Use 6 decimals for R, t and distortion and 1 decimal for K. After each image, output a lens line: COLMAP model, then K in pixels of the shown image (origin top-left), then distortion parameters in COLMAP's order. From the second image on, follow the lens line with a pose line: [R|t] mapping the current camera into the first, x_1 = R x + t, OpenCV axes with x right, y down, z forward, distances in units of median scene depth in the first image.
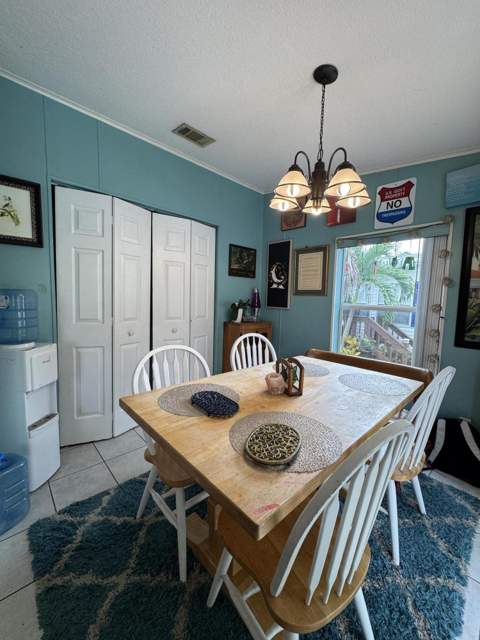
lens RADIAL K [[255.5, 0, 240.8], [0, 255.5, 319.7], [0, 0, 1]] dist [-0.002097, -0.000326]
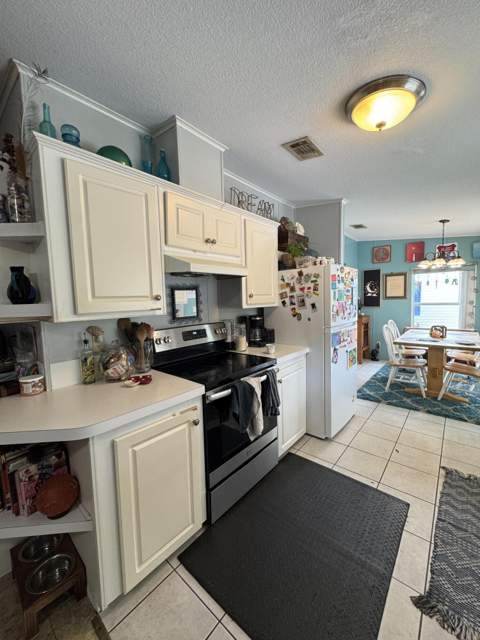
lens RADIAL K [[255.5, 0, 240.8], [0, 255.5, 319.7], [0, 0, 1]] dist [-0.002097, -0.000326]
pose [[0.992554, -0.069152, 0.100271, -1.032507], [0.069960, 0.997539, -0.004569, -0.018273], [-0.099709, 0.011550, 0.994950, -0.710533]]
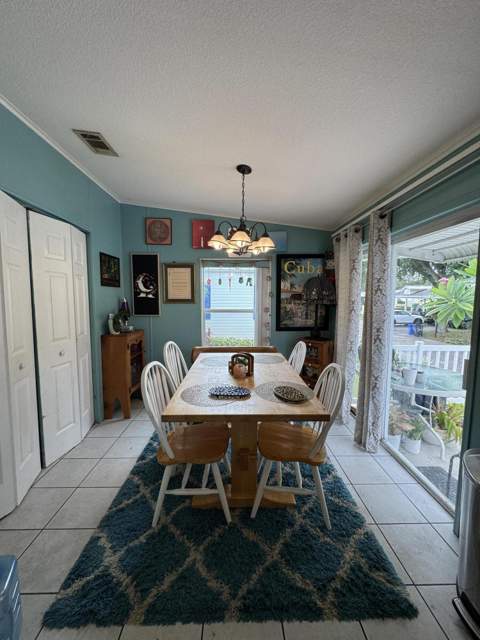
lens RADIAL K [[255.5, 0, 240.8], [0, 255.5, 319.7], [0, 0, 1]] dist [-0.002097, -0.000326]
pose [[0.666439, -0.092001, 0.739861, -0.436155], [0.082847, 0.995350, 0.049145, -0.055425], [-0.740942, 0.028543, 0.670962, -0.005903]]
